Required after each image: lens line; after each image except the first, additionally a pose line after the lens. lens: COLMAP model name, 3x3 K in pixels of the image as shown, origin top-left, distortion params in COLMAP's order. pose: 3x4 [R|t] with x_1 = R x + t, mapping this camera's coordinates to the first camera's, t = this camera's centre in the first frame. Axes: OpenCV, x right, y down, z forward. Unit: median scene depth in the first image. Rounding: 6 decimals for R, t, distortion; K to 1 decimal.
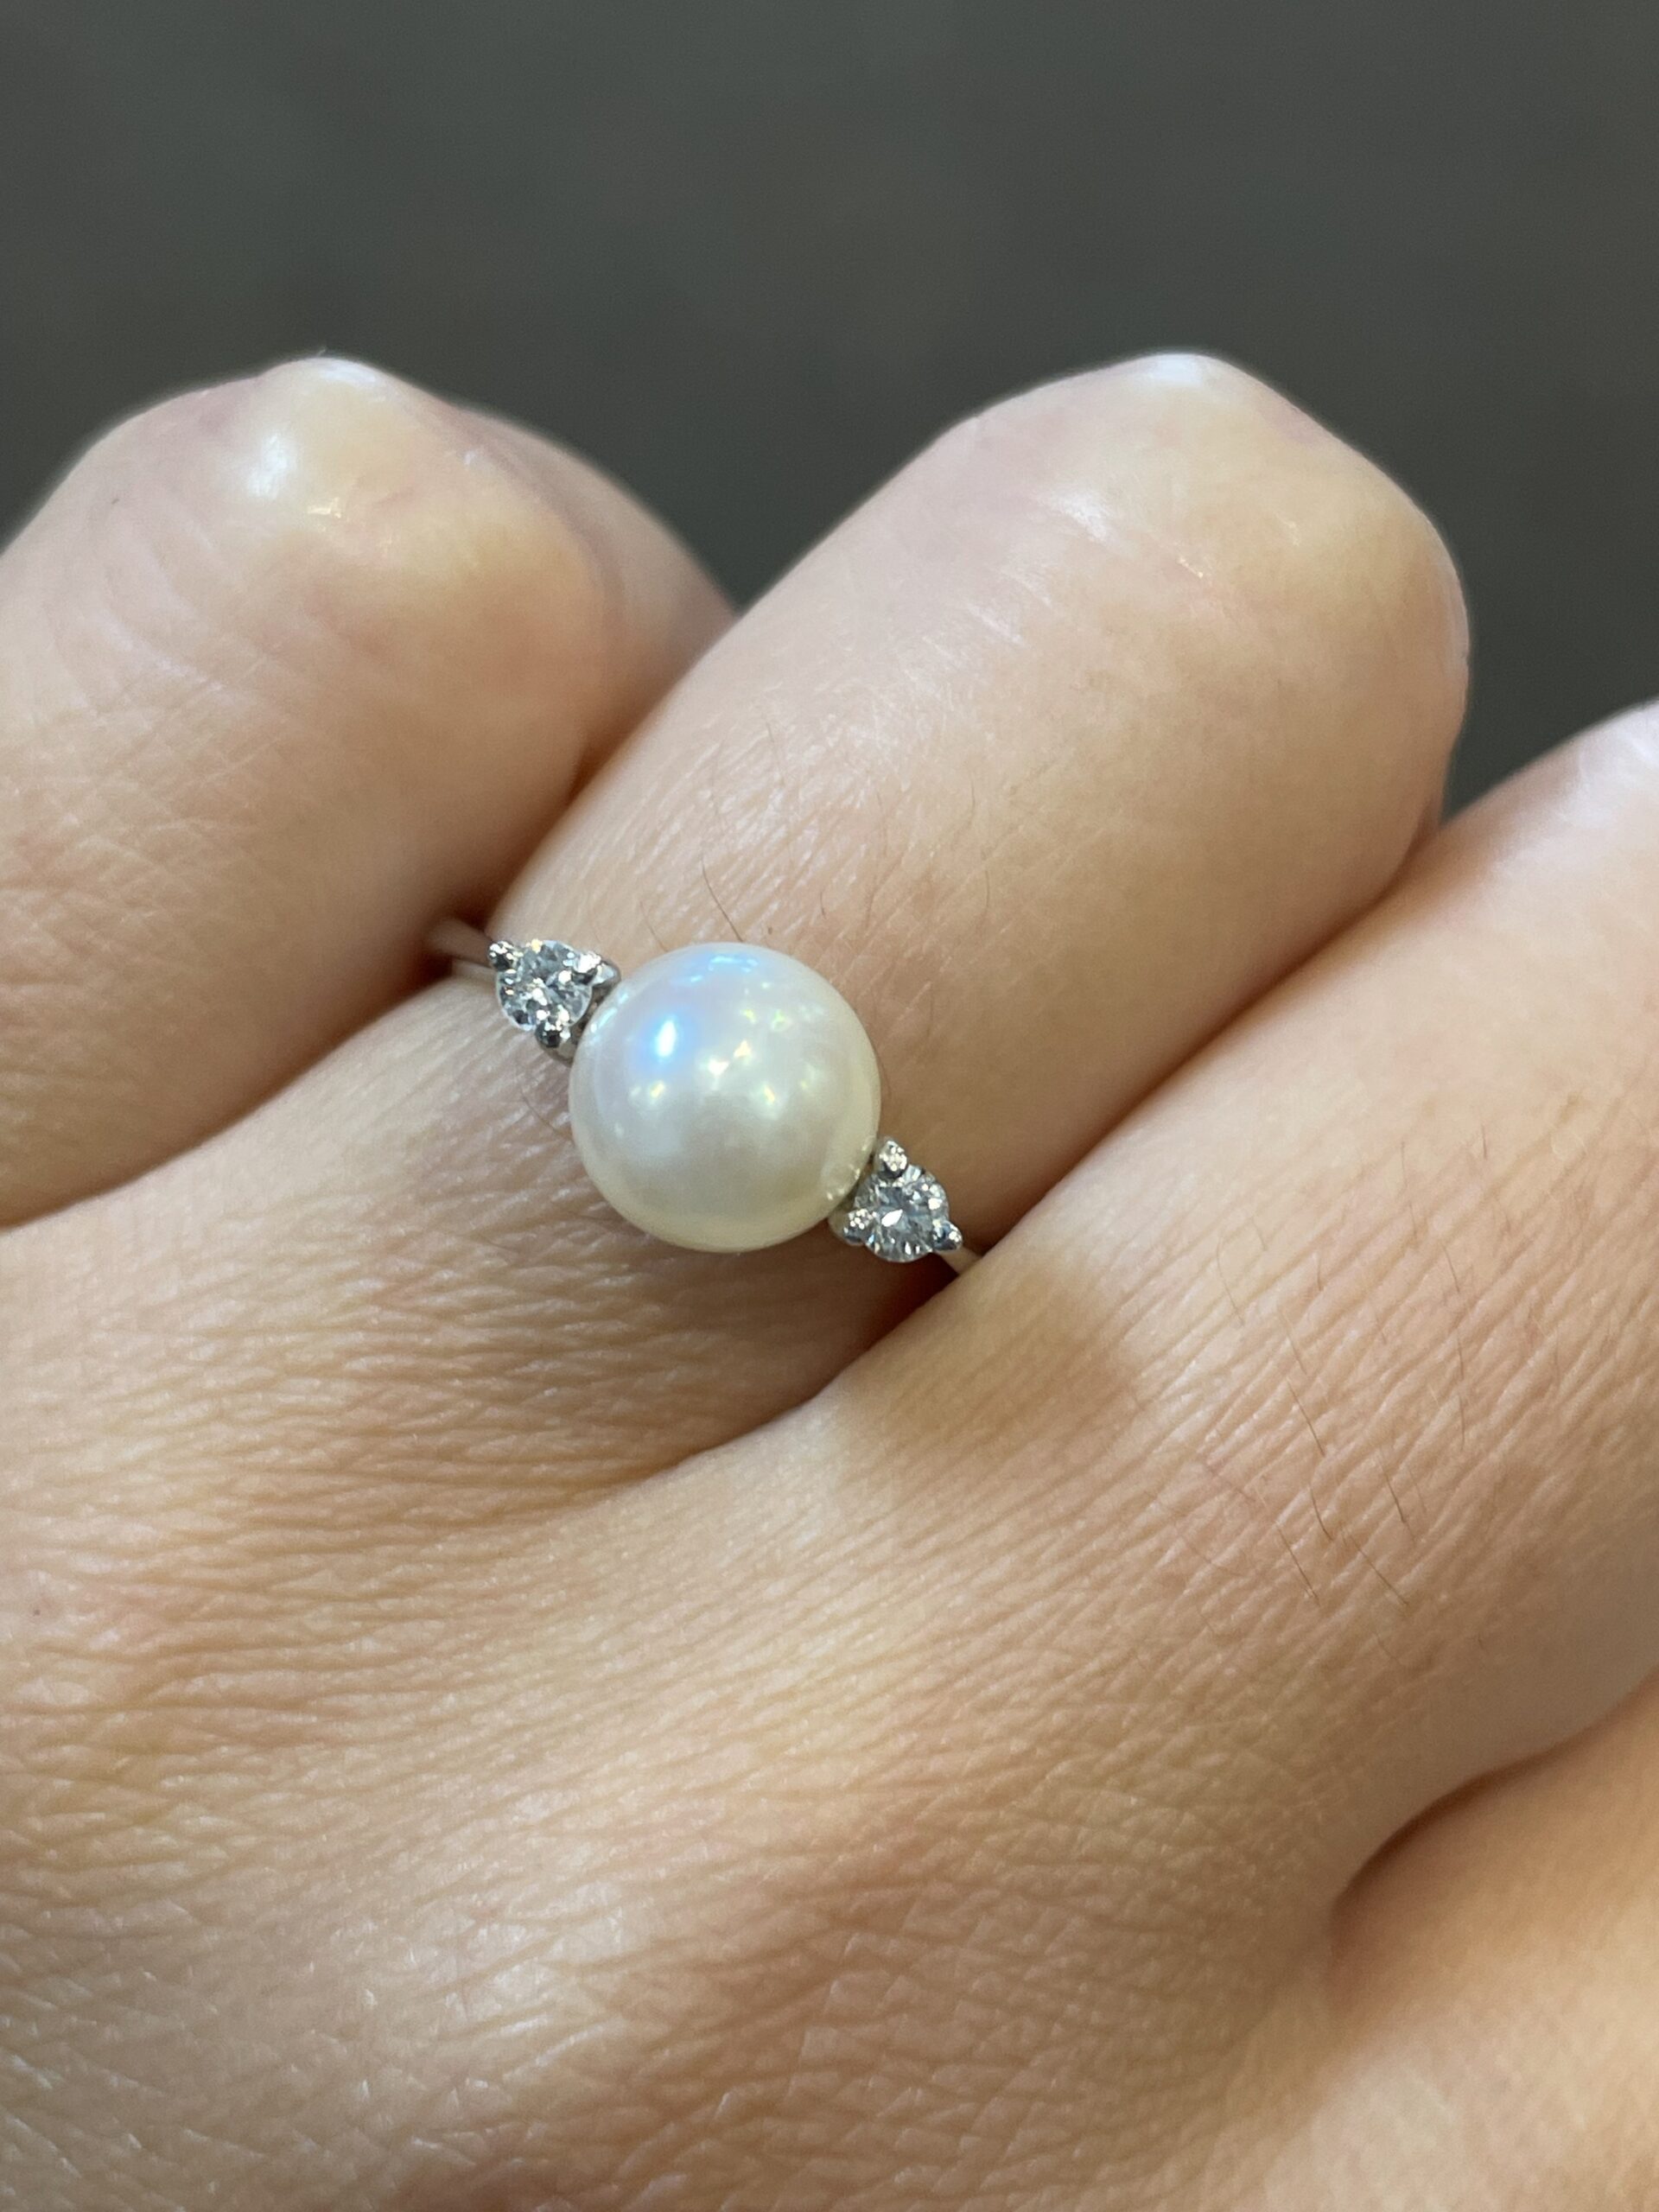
lens RADIAL K [[4667.4, 0, 829.5], [0, 4667.4, 1106.0], [0, 0, 1]] dist [0.681989, -0.096162]
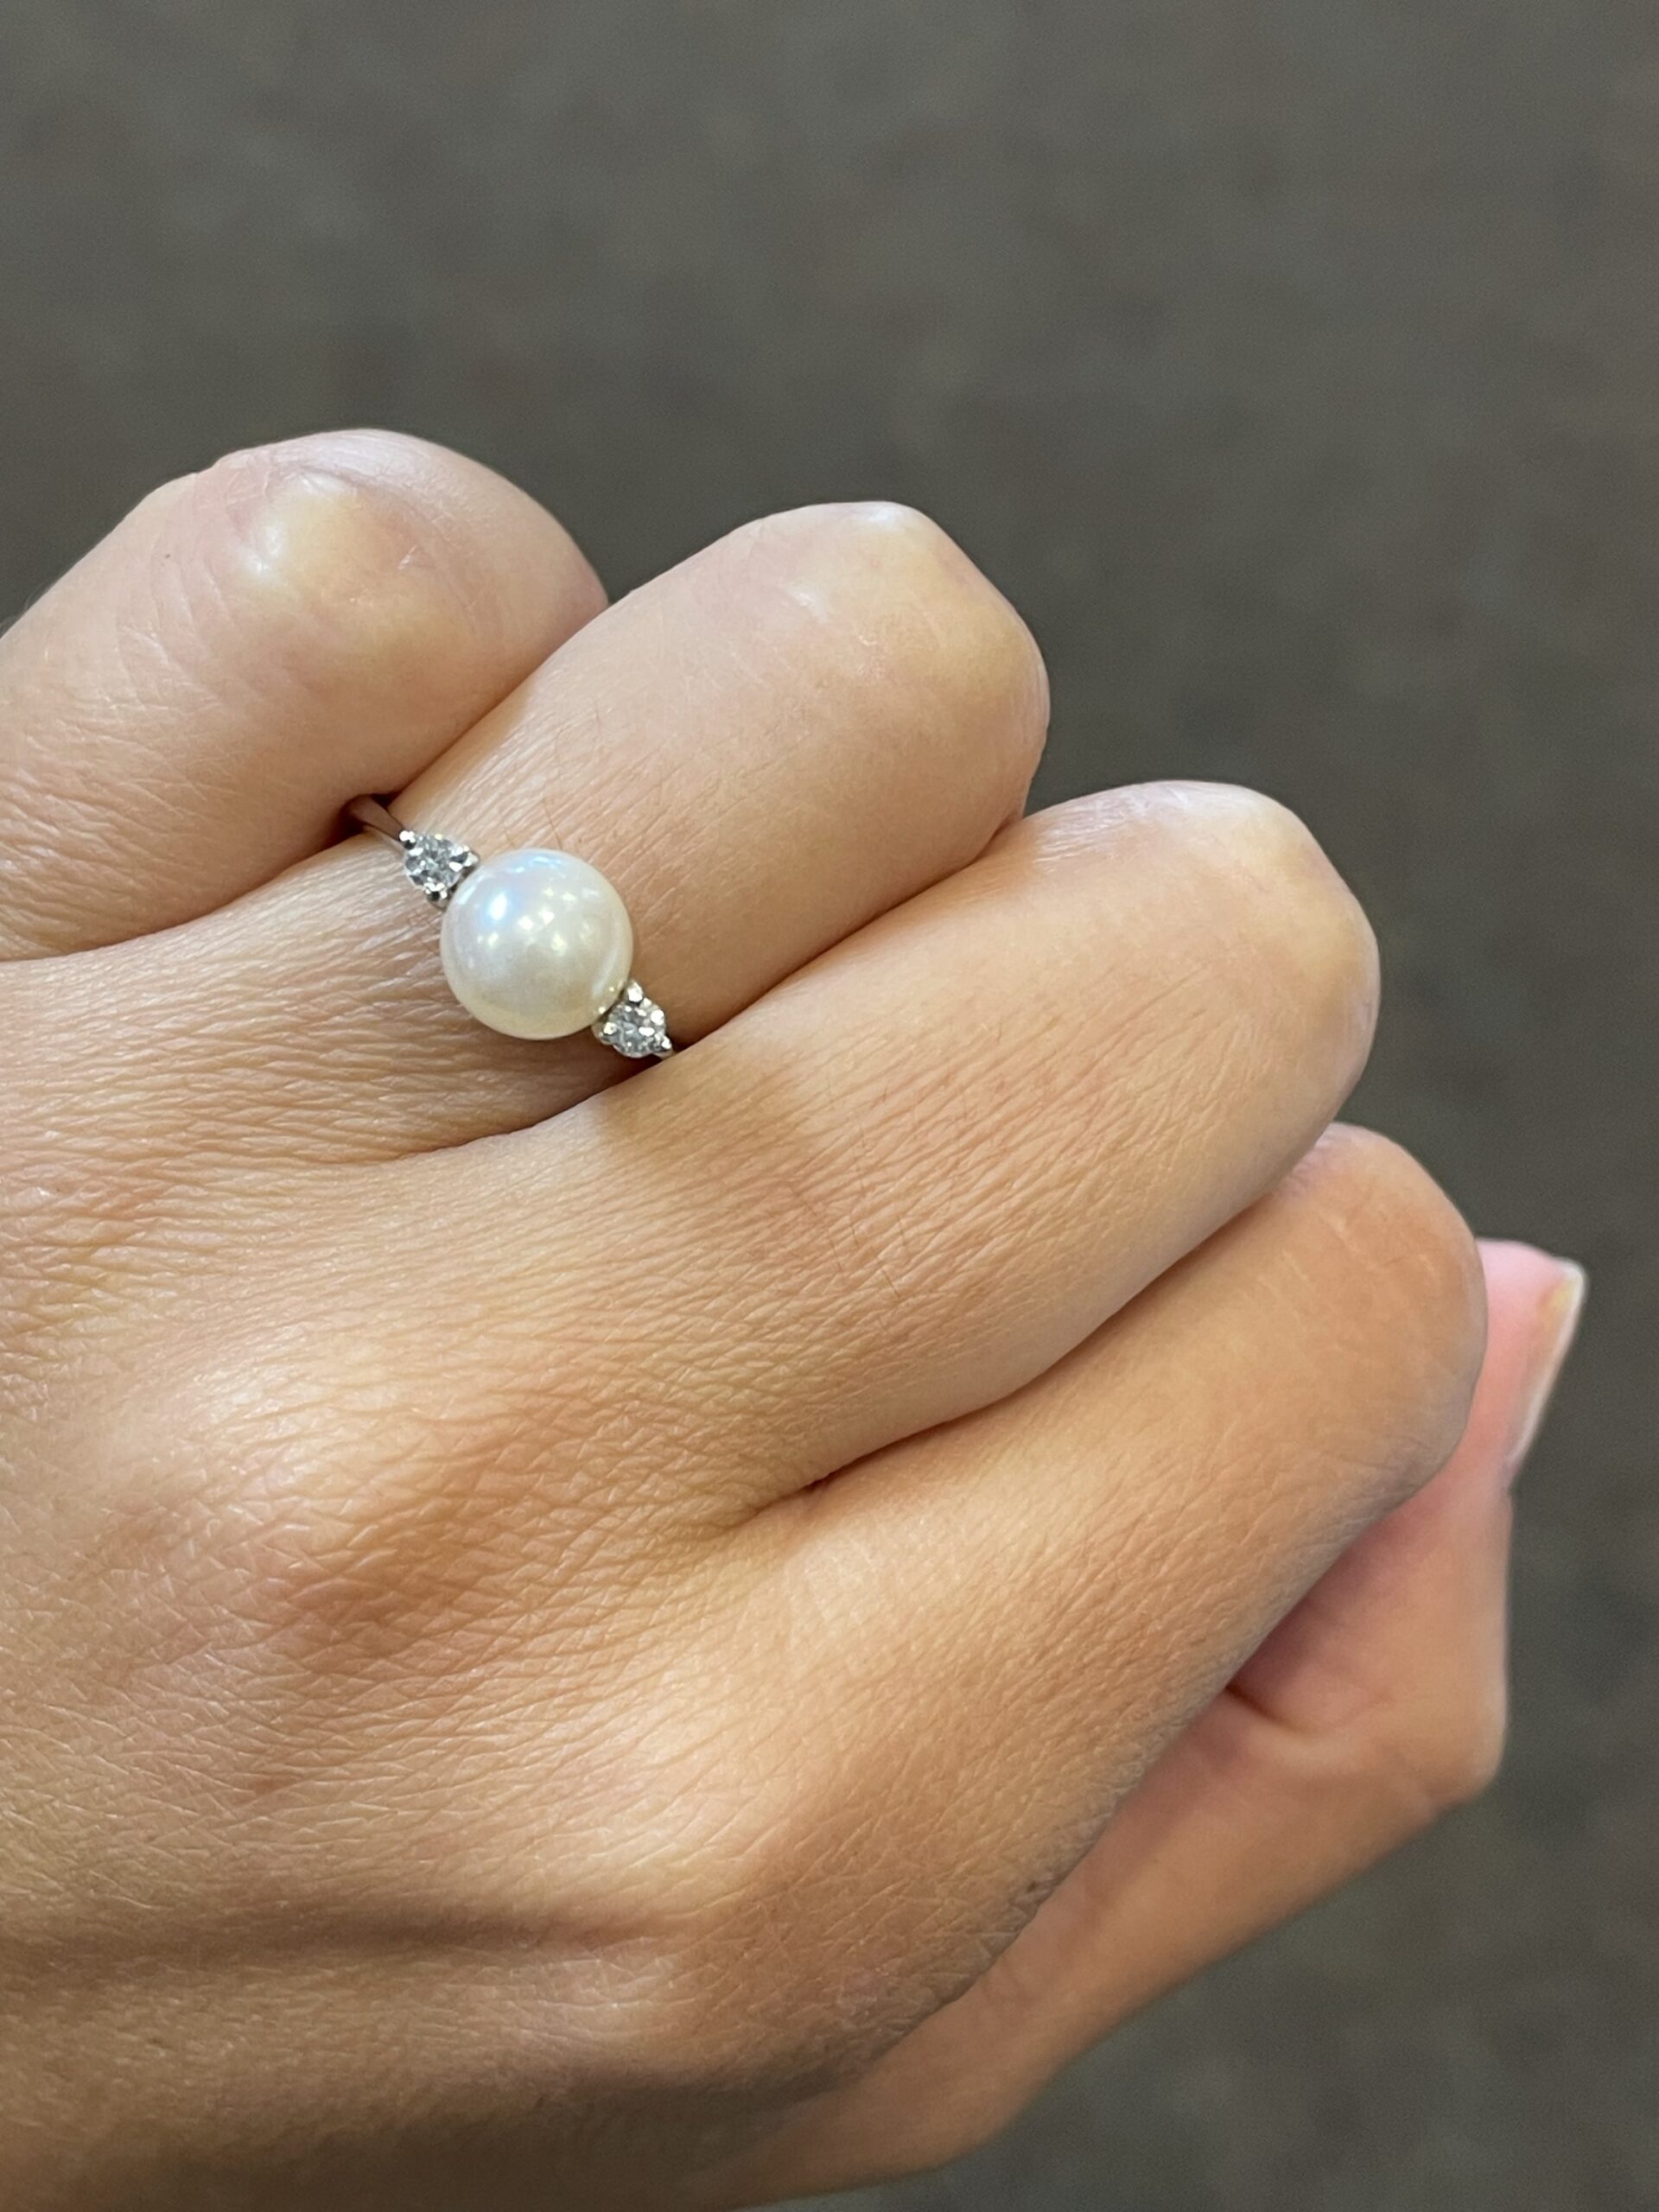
lens RADIAL K [[4667.4, 0, 829.5], [0, 4667.4, 1106.0], [0, 0, 1]] dist [0.681989, -0.096162]
pose [[0.980313, 0.193036, 0.041503, 0.020574], [-0.197406, 0.962515, 0.185999, -0.253070], [-0.004043, -0.190531, 0.981673, -0.567449]]
